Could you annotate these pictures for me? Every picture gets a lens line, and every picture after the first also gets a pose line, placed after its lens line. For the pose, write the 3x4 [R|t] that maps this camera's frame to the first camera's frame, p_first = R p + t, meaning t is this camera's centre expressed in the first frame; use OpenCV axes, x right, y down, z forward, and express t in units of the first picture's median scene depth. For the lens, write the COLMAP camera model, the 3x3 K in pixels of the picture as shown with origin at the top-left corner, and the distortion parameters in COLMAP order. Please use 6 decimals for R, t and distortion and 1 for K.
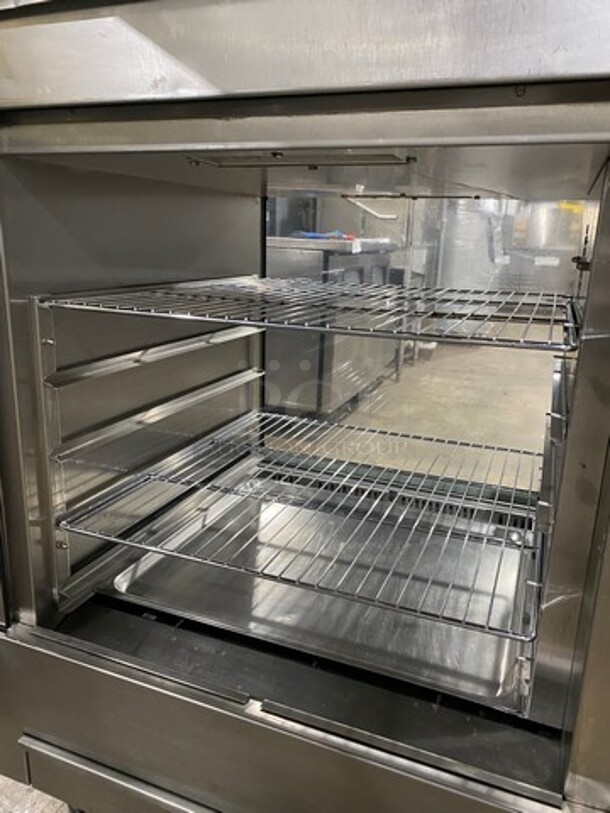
lens RADIAL K [[624.1, 0, 306.2], [0, 624.1, 385.8], [0, 0, 1]] dist [-0.002438, -0.002811]
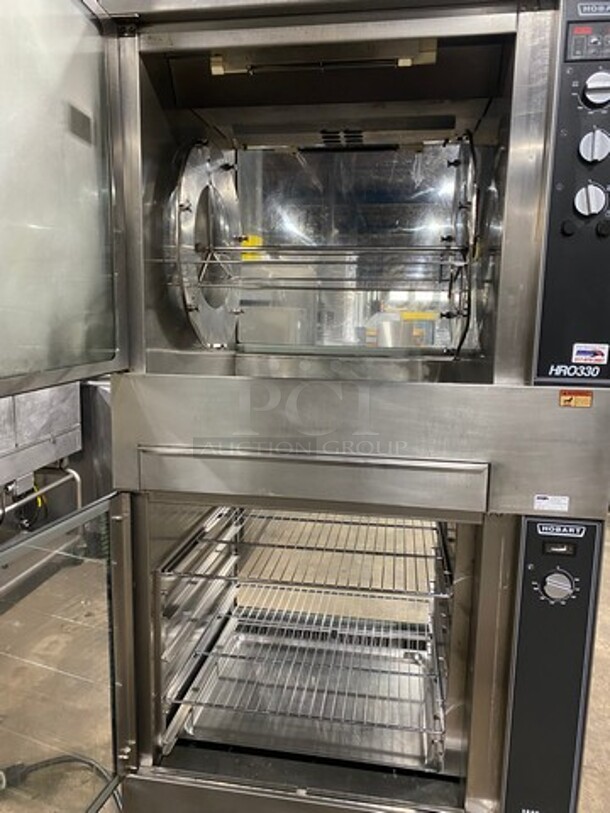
lens RADIAL K [[617.4, 0, 305.0], [0, 617.4, 406.5], [0, 0, 1]] dist [0.001354, -0.001212]
pose [[0.975214, -0.041097, 0.217412, -0.327212], [0.061917, 0.994031, -0.089830, -0.341486], [-0.212422, 0.101065, 0.971938, -0.669114]]
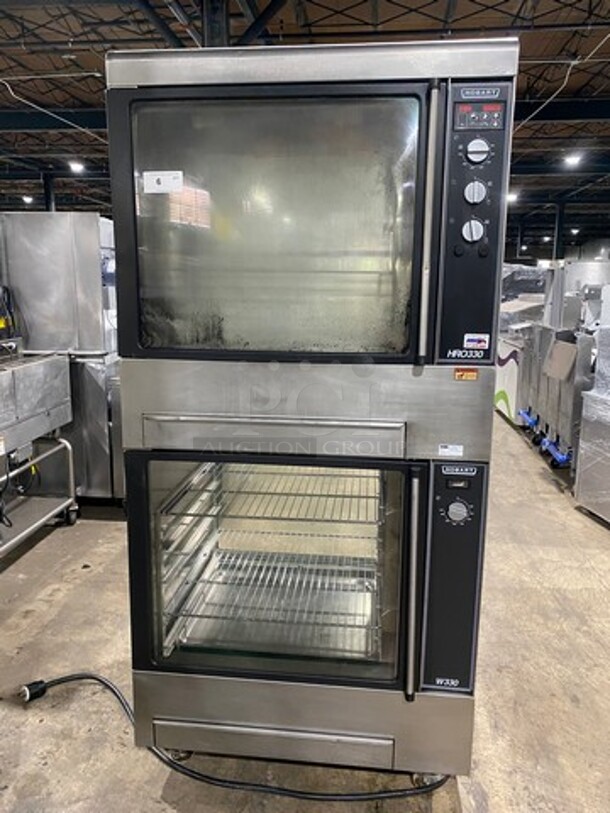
lens RADIAL K [[611.4, 0, 308.0], [0, 611.4, 392.4], [0, 0, 1]] dist [0.023659, 0.002710]
pose [[0.962558, -0.063170, 0.263614, -0.392610], [0.081556, 0.994898, -0.059386, -0.321498], [-0.258518, 0.078662, 0.962798, -1.063288]]
